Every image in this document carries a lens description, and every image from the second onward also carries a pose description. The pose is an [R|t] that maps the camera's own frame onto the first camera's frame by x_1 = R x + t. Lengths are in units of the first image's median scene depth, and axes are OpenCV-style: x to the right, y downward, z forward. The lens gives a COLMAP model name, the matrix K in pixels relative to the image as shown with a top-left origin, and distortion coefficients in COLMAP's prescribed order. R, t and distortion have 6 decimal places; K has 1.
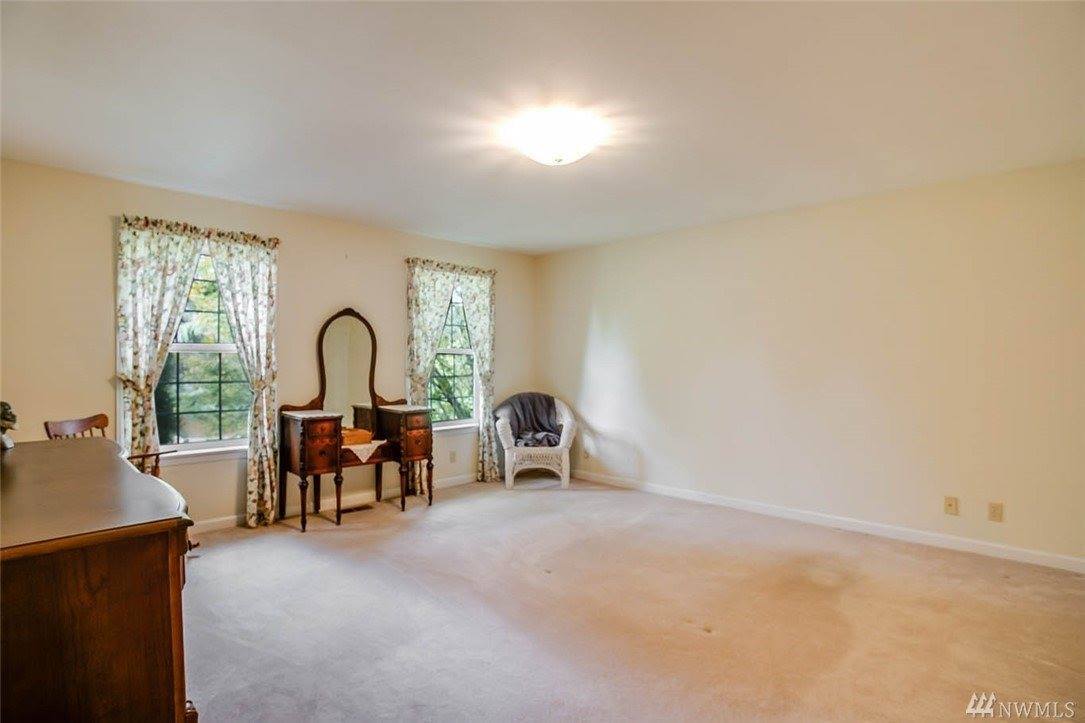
lens RADIAL K [[531.1, 0, 542.0], [0, 531.1, 365.2], [0, 0, 1]] dist [-0.030930, 0.001925]
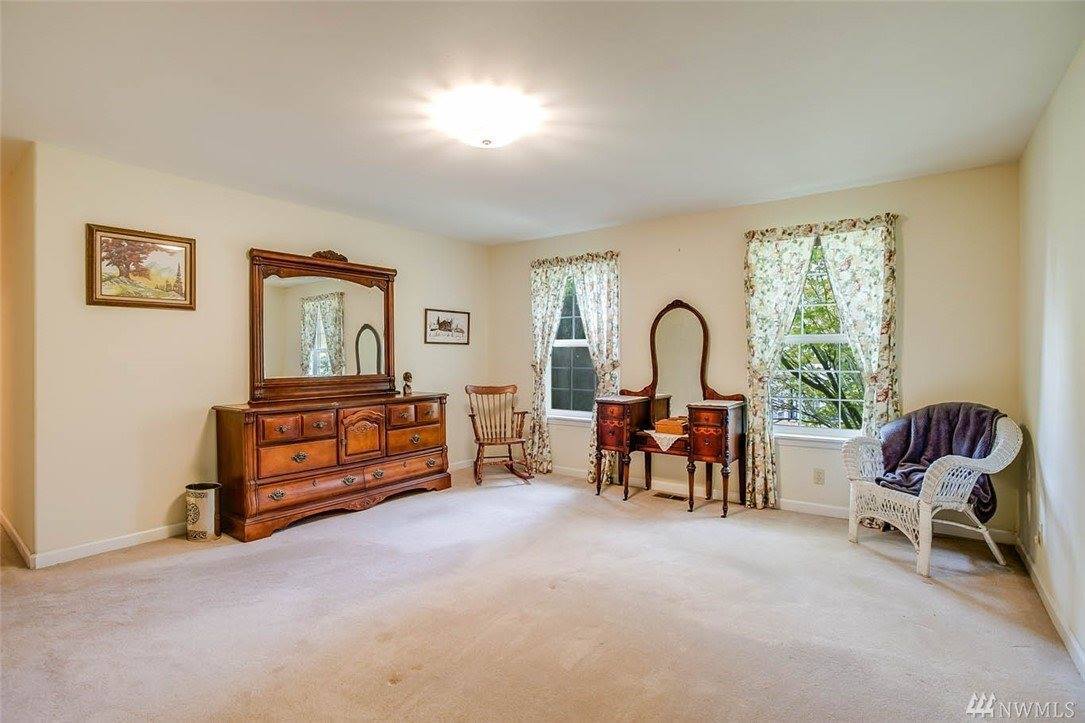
lens RADIAL K [[531.1, 0, 542.0], [0, 531.1, 359.8], [0, 0, 1]] dist [-0.030930, 0.001925]
pose [[0.164807, 0.009033, -0.986285, 0.602588], [-0.002521, 0.999959, 0.008737, -0.001087], [0.986323, 0.001047, 0.164823, 0.571302]]
